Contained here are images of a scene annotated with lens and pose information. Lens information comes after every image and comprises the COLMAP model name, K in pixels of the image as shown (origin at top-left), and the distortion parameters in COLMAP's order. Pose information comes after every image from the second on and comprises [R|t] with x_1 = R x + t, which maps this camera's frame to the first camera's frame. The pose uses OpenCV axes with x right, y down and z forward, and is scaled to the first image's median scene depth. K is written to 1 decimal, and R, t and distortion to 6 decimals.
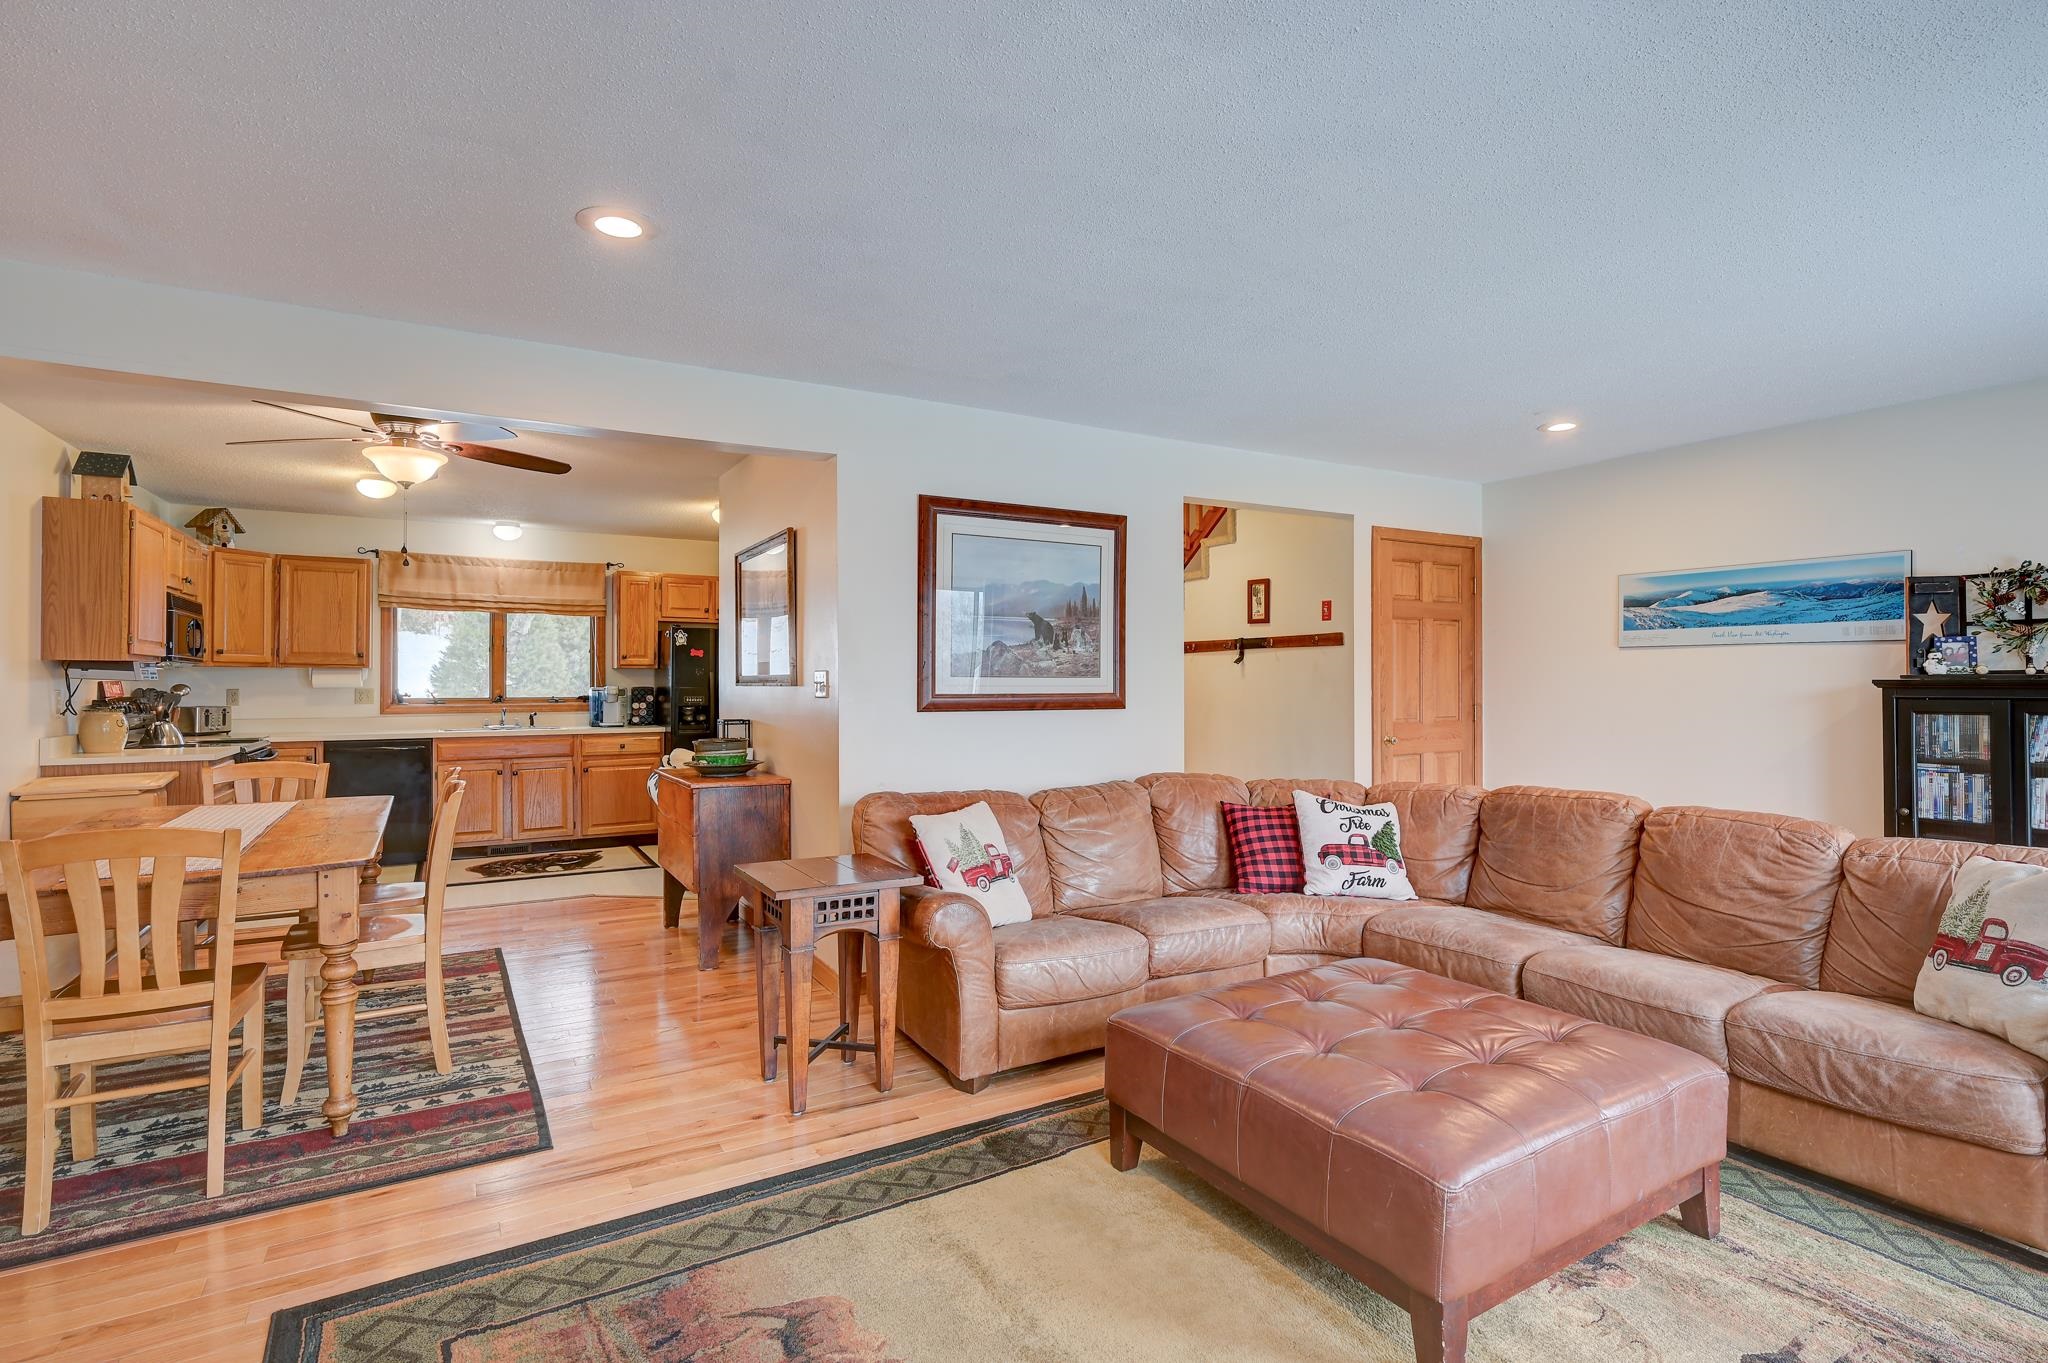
lens RADIAL K [[993.2, 0, 1021.0], [0, 993.2, 672.0], [0, 0, 1]] dist [0.009088, -0.000108]
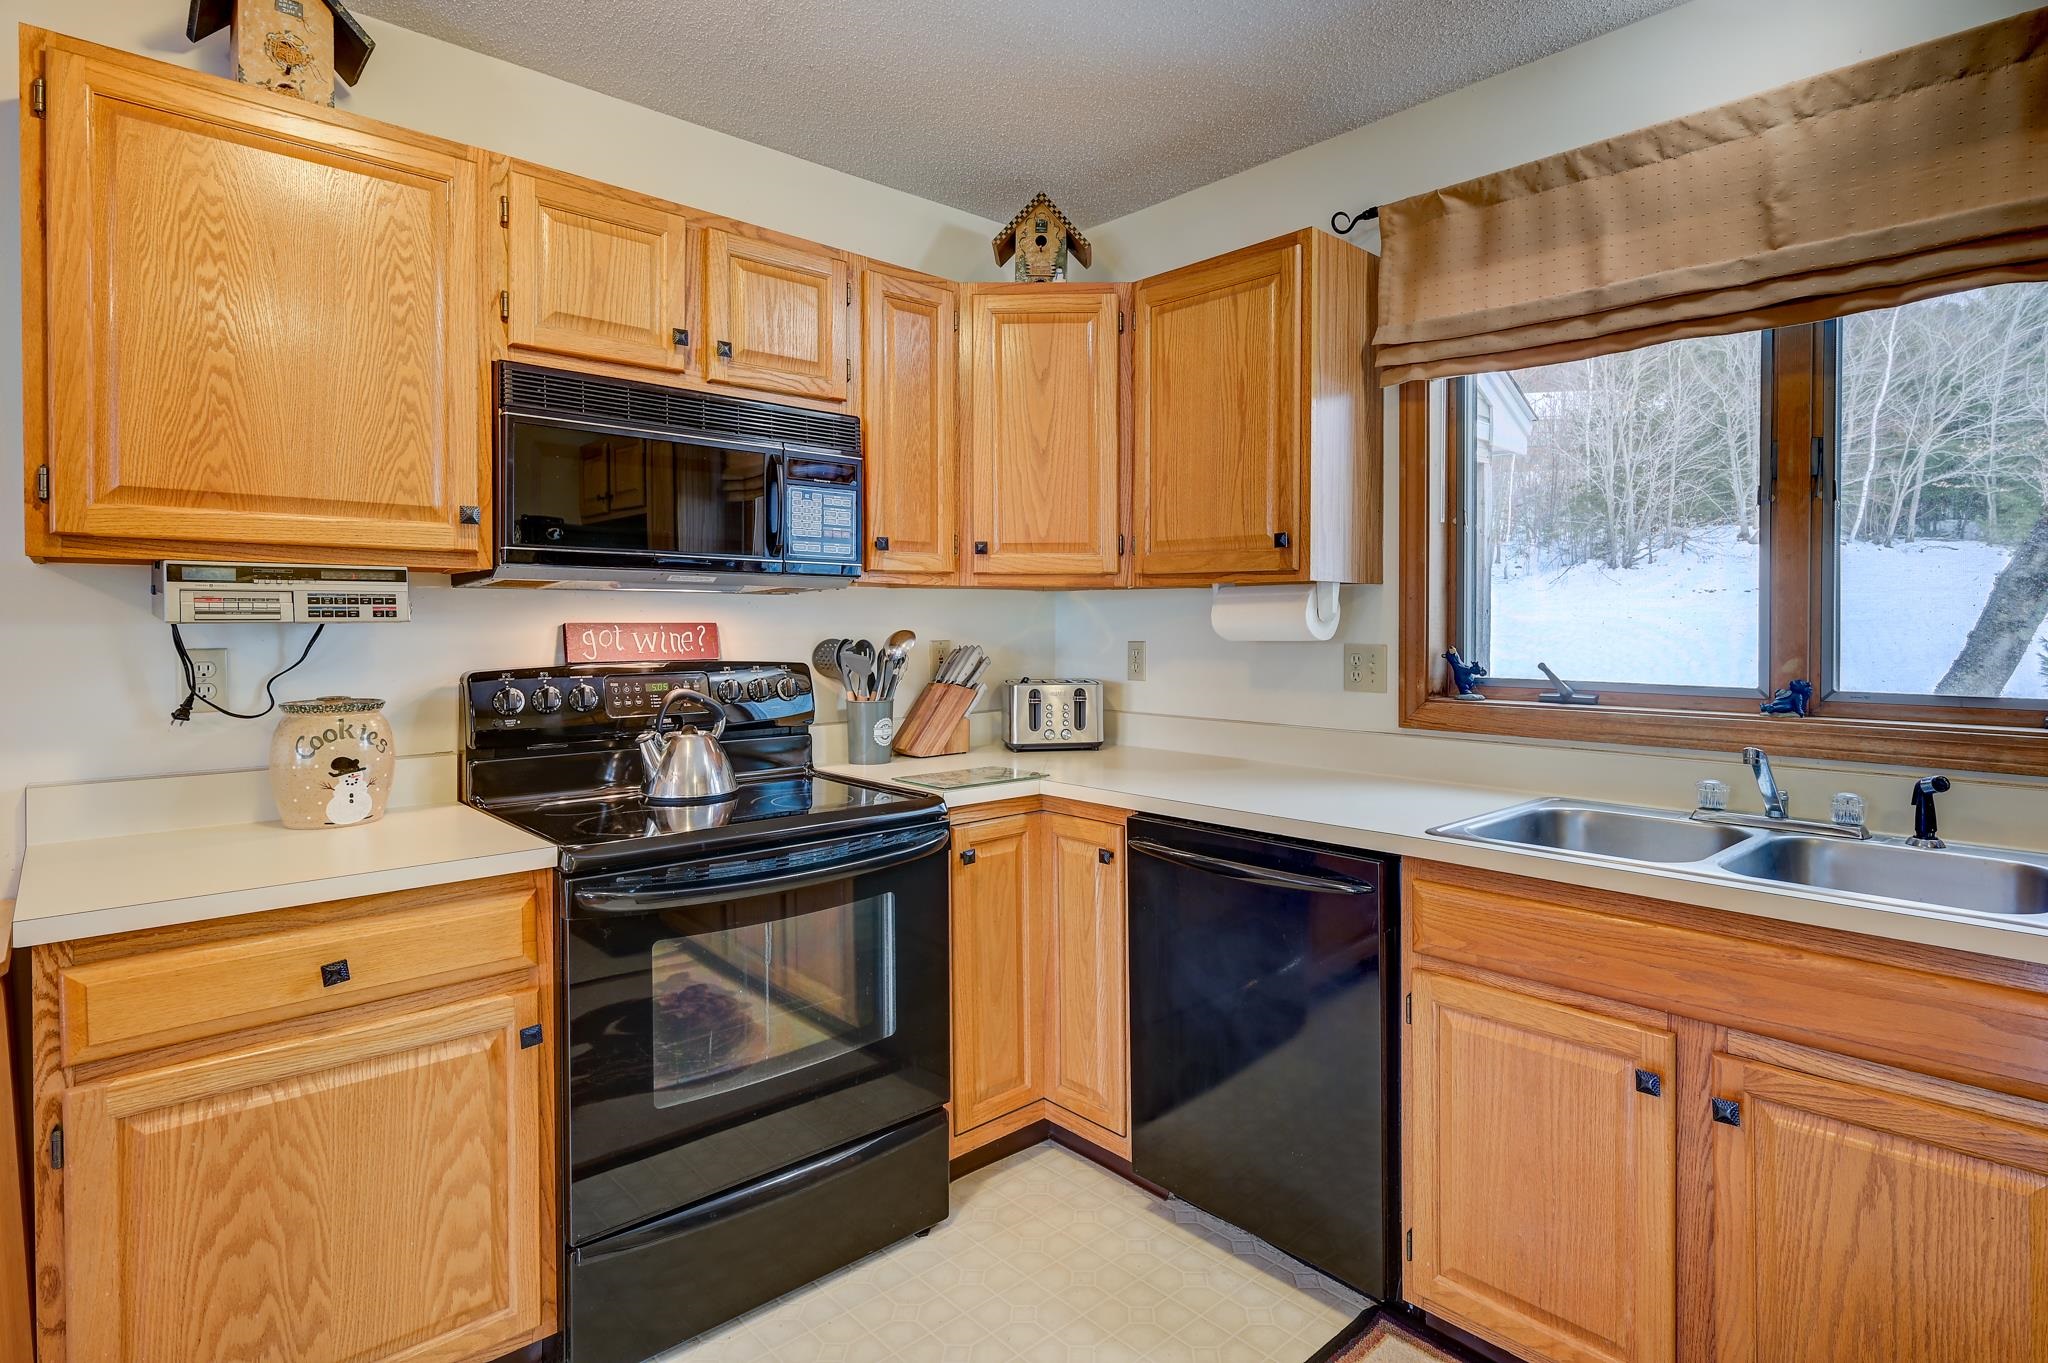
lens RADIAL K [[1066.2, 0, 1081.4], [0, 1066.2, 634.6], [0, 0, 1]] dist [0.000311, -0.001070]
pose [[0.245991, 0.011717, -0.969201, -0.332385], [0.009300, 0.999852, 0.014448, 0.006960], [0.969227, -0.012568, 0.245846, 0.806622]]
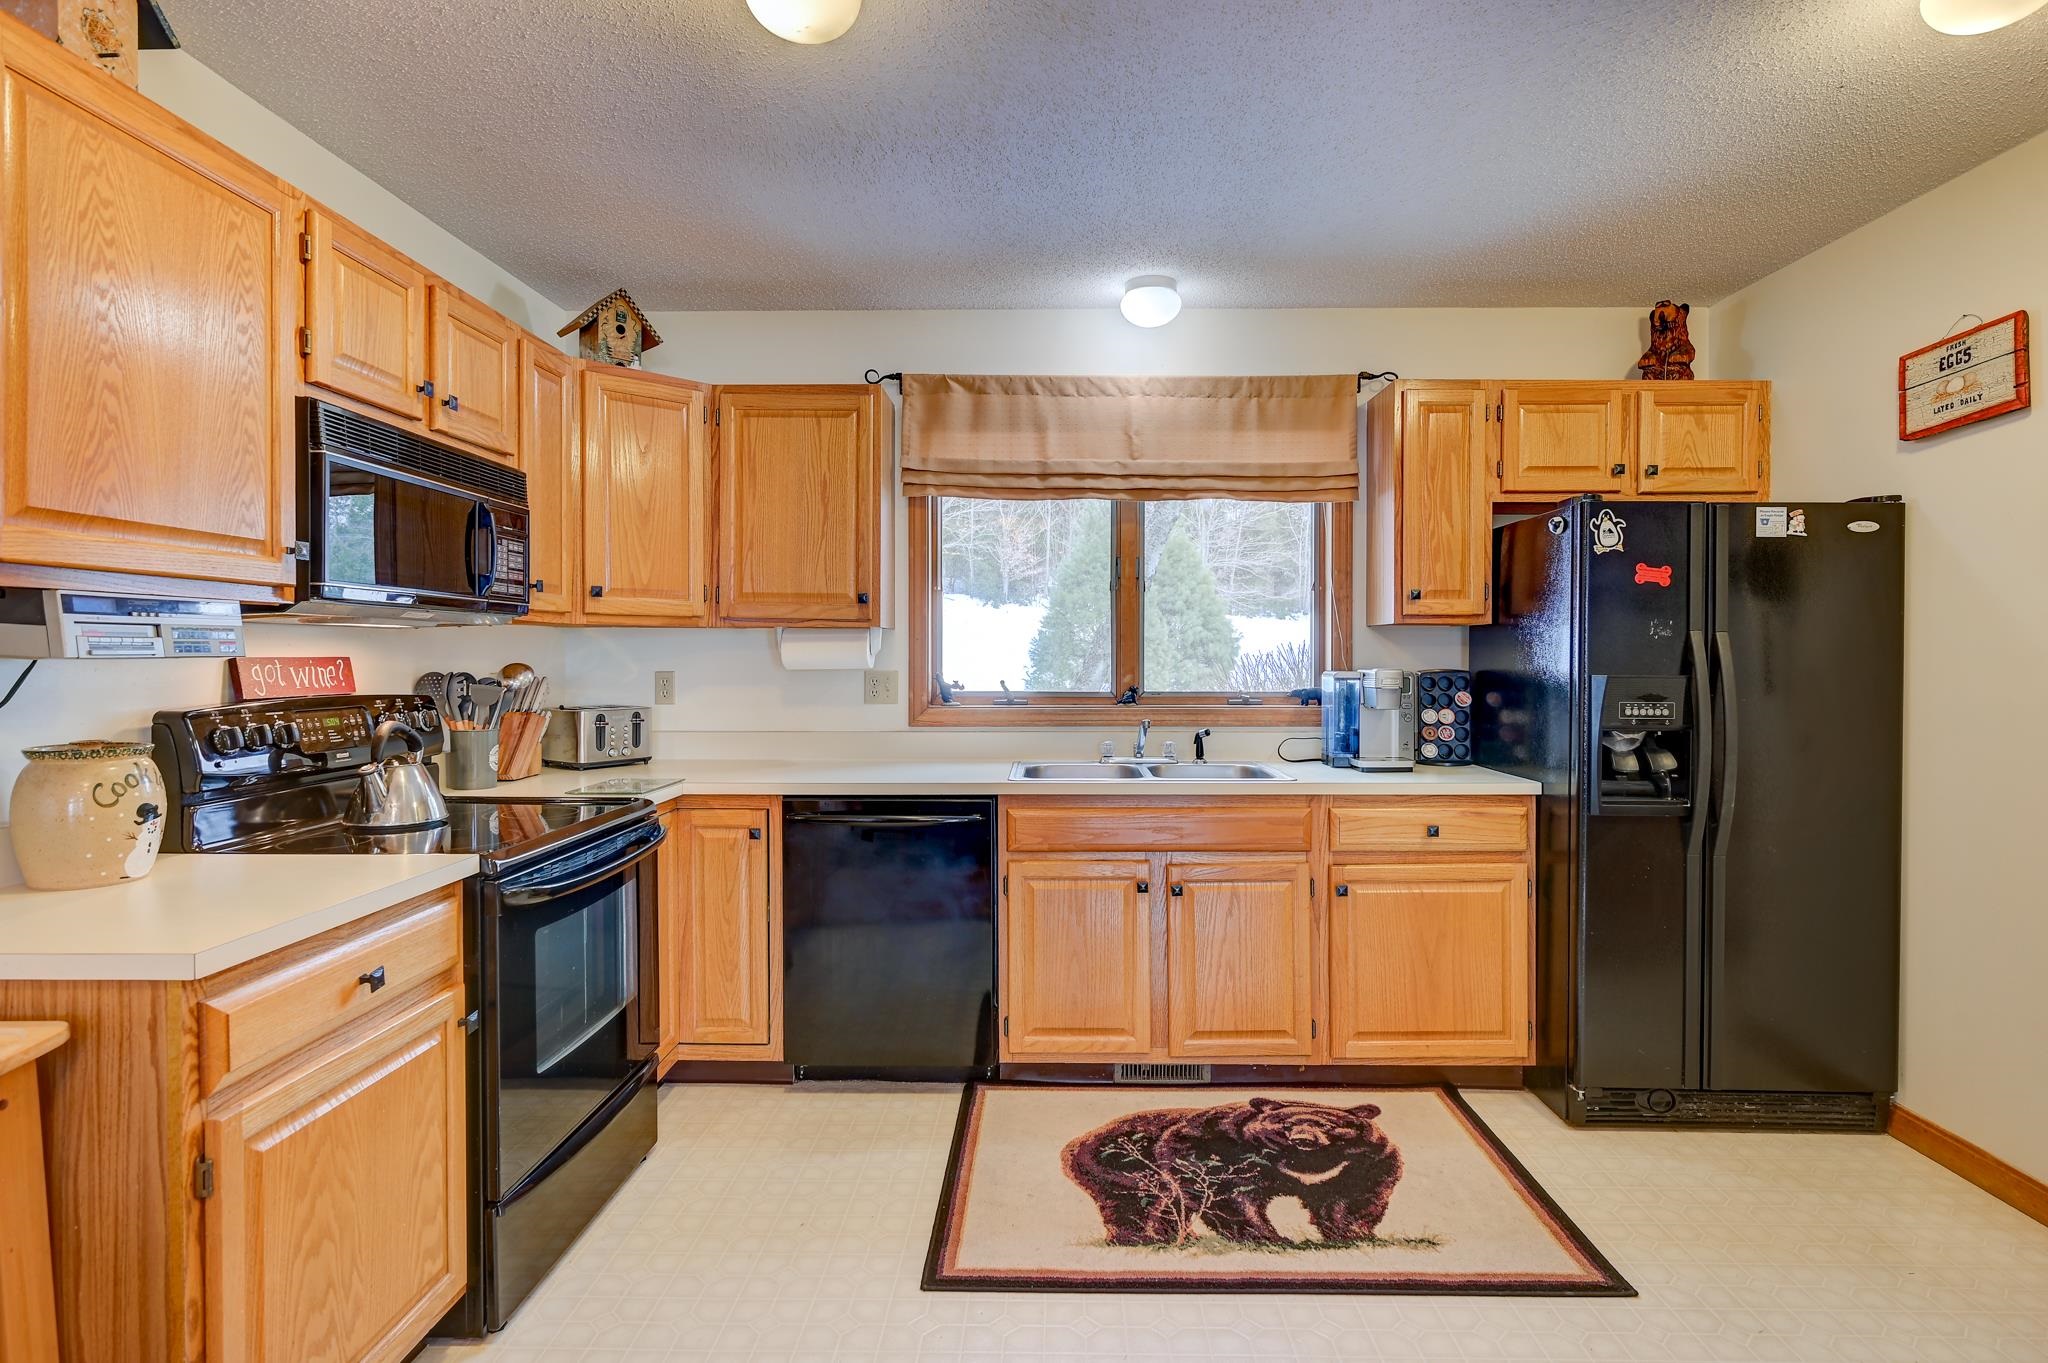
lens RADIAL K [[1034.5, 0, 1037.9], [0, 1034.5, 662.2], [0, 0, 1]] dist [-0.004145, 0.001441]
pose [[0.860095, 0.004605, -0.510113, -0.336210], [0.004777, 0.999843, 0.017080, 0.004085], [0.510111, -0.017127, 0.859938, 0.602521]]
